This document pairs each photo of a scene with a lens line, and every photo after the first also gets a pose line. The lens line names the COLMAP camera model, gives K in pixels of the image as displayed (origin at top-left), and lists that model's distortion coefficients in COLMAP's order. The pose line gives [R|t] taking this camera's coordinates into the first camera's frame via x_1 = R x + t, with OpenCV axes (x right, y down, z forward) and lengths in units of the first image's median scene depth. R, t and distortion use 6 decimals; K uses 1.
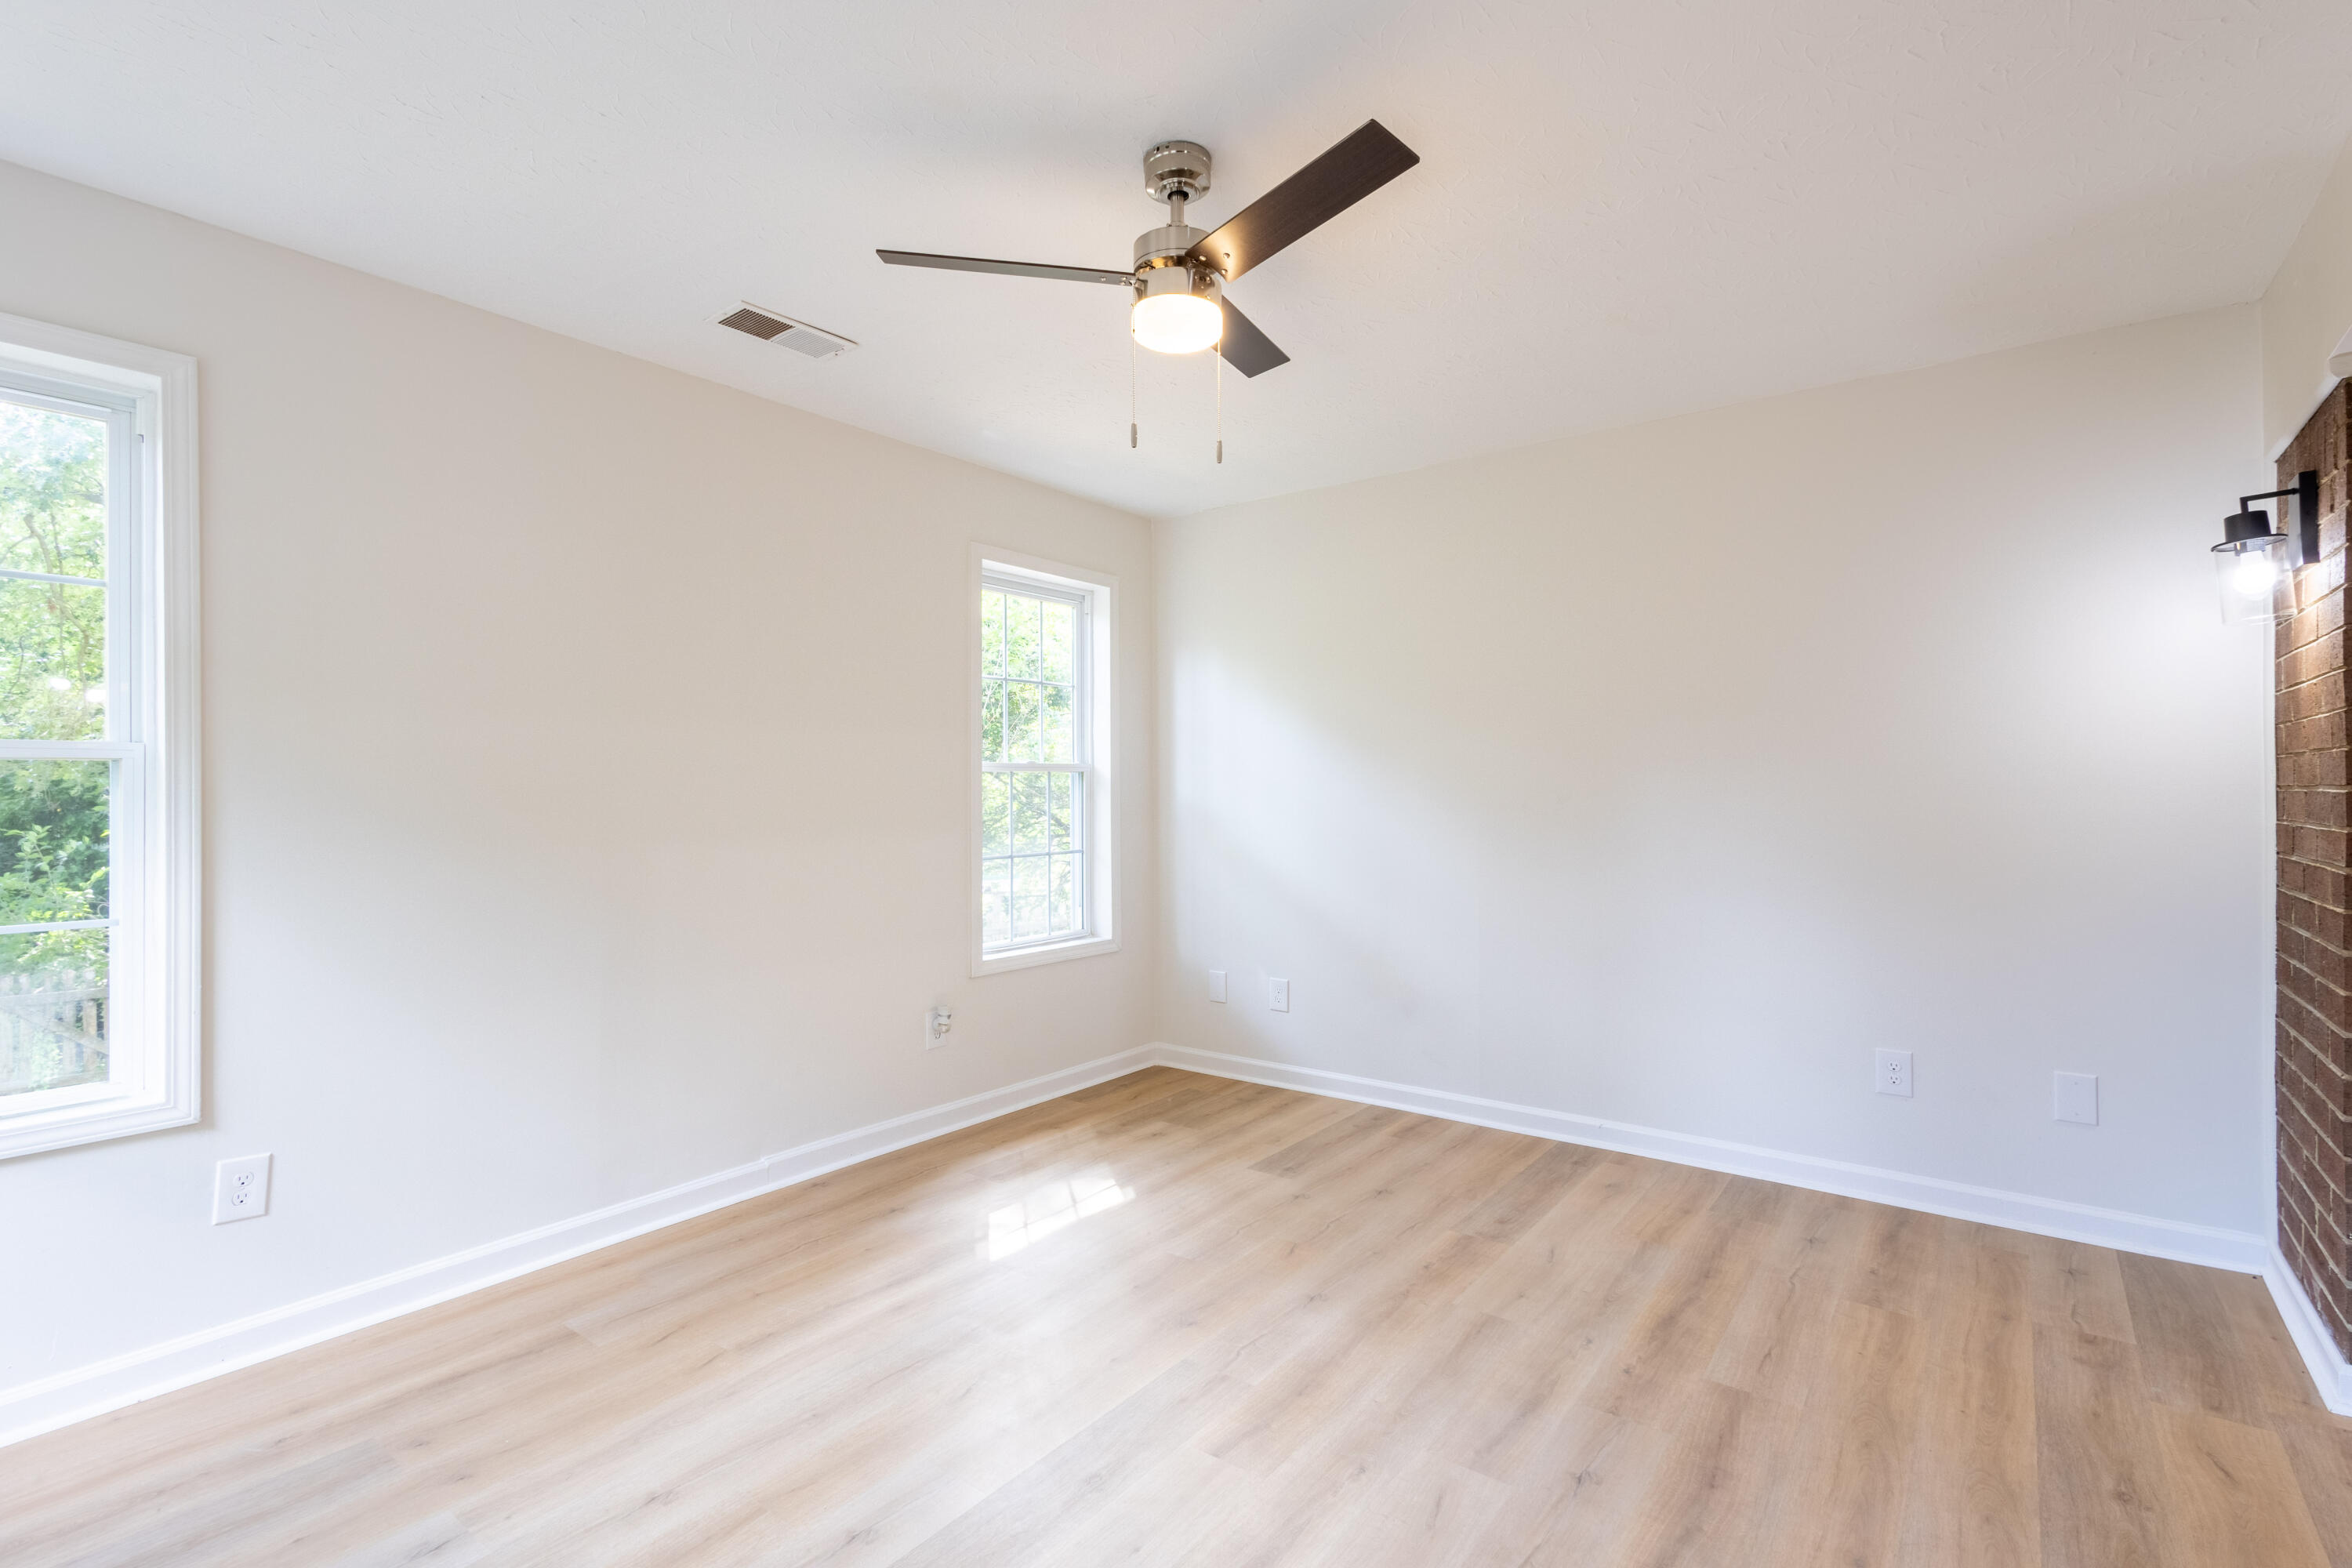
lens RADIAL K [[1079.5, 0, 1186.7], [0, 1079.5, 779.1], [0, 0, 1]] dist [0.011118, -0.000975]
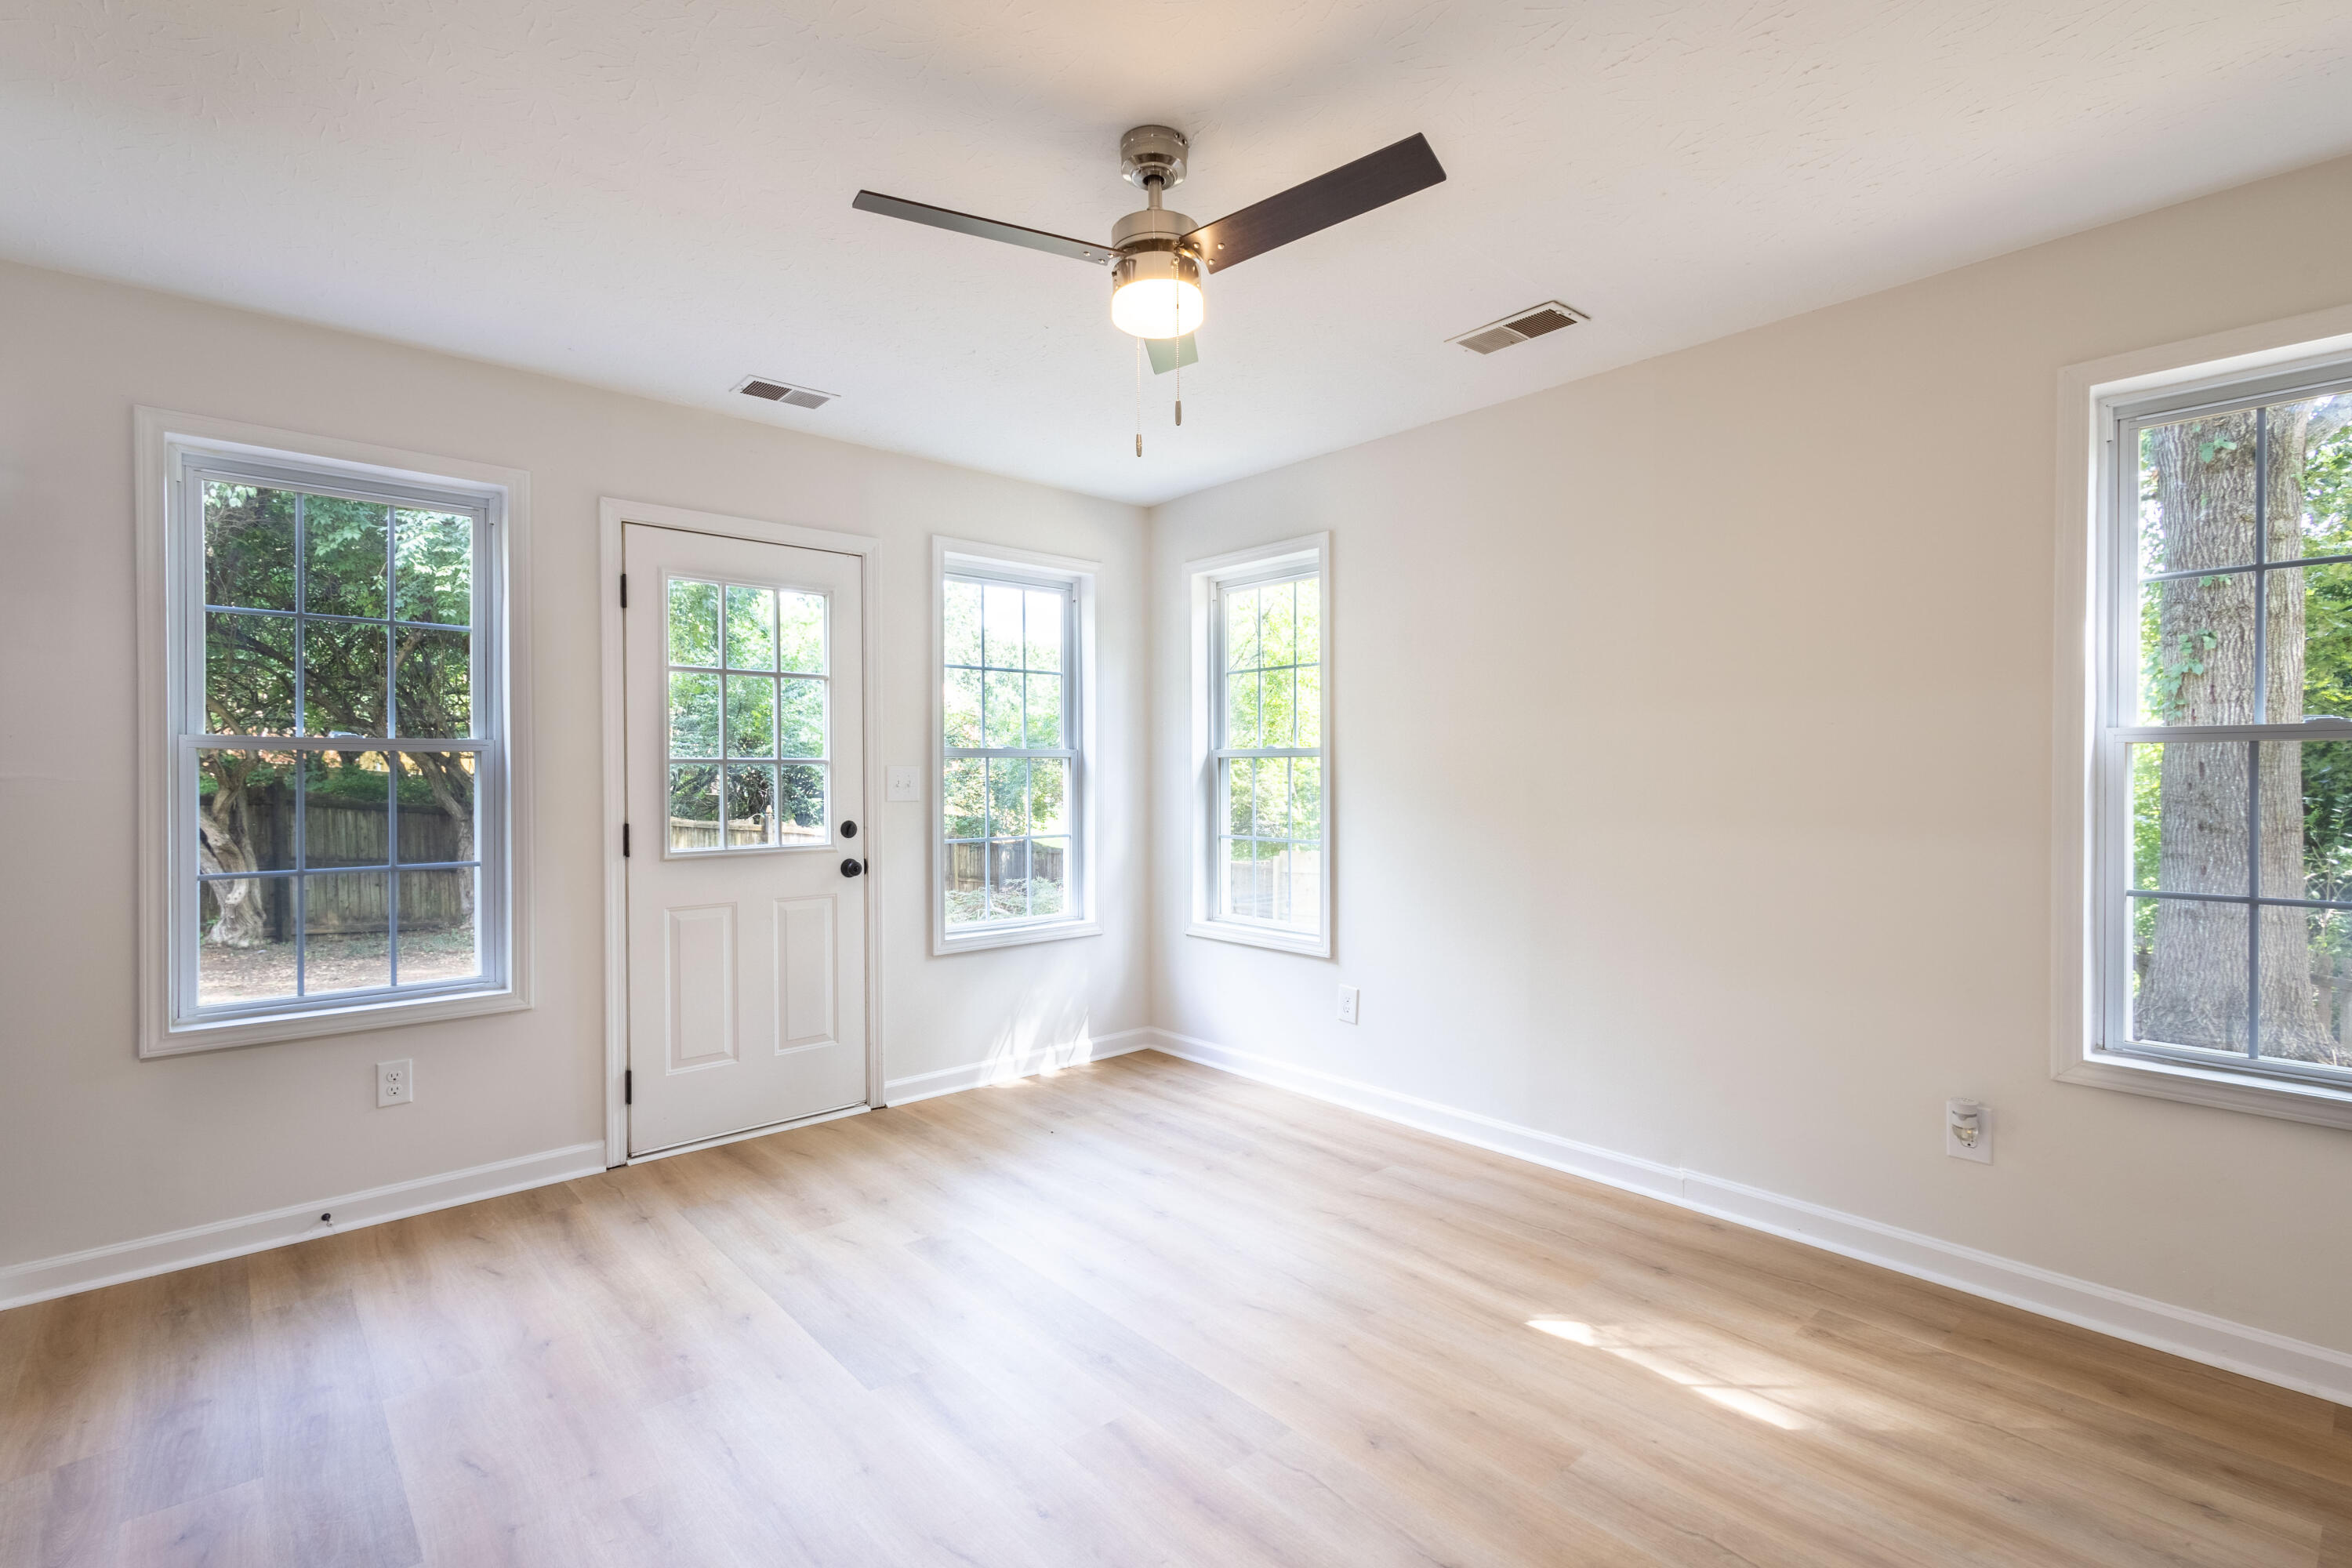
lens RADIAL K [[1081.6, 0, 1171.5], [0, 1081.6, 780.5], [0, 0, 1]] dist [0.016773, -0.004611]
pose [[-0.203042, 0.011789, -0.979099, 0.782859], [0.012478, 0.999877, 0.009451, 0.001848], [0.979091, -0.010298, -0.203164, 0.977010]]
